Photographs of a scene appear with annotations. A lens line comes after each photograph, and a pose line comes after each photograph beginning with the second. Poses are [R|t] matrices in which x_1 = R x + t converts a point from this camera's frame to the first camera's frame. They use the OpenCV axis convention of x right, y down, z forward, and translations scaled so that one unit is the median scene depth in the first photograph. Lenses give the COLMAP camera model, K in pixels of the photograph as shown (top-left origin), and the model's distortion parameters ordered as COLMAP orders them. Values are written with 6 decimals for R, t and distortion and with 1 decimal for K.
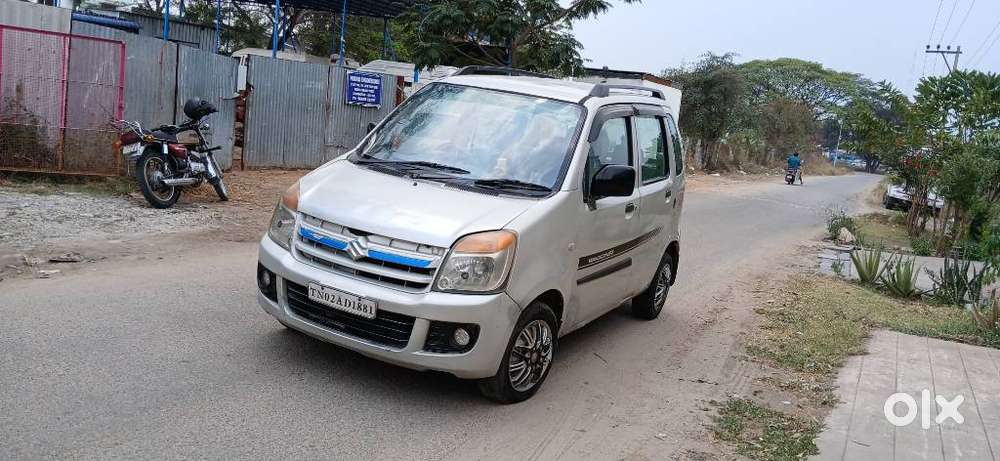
lens RADIAL K [[785.2, 0, 500.1], [0, 785.2, 240.7], [0, 0, 1]] dist [0.091588, -0.202896]
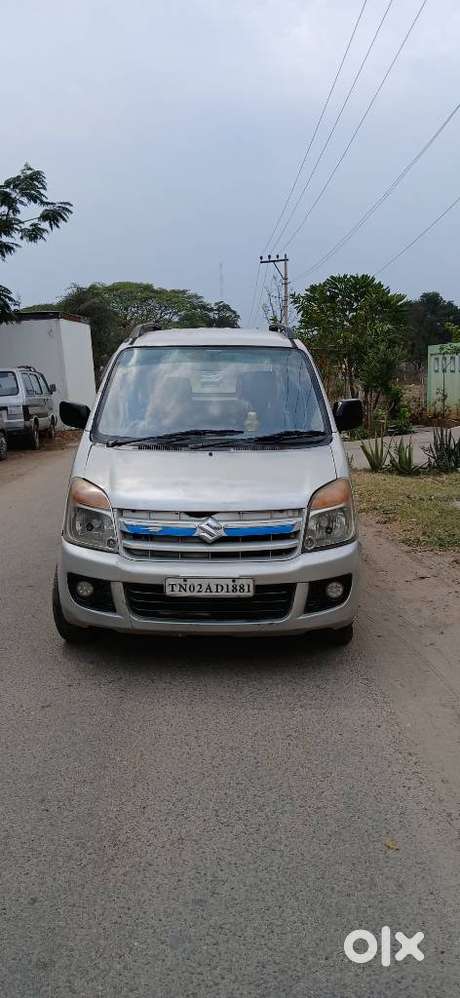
lens RADIAL K [[783.6, 0, 230.0], [0, 783.6, 499.0], [0, 0, 1]] dist [0.091588, -0.202896]
pose [[0.881222, -0.221563, 0.417561, -0.452213], [0.208464, 0.974964, 0.077383, -0.078964], [-0.424252, 0.018855, 0.905348, 0.108432]]
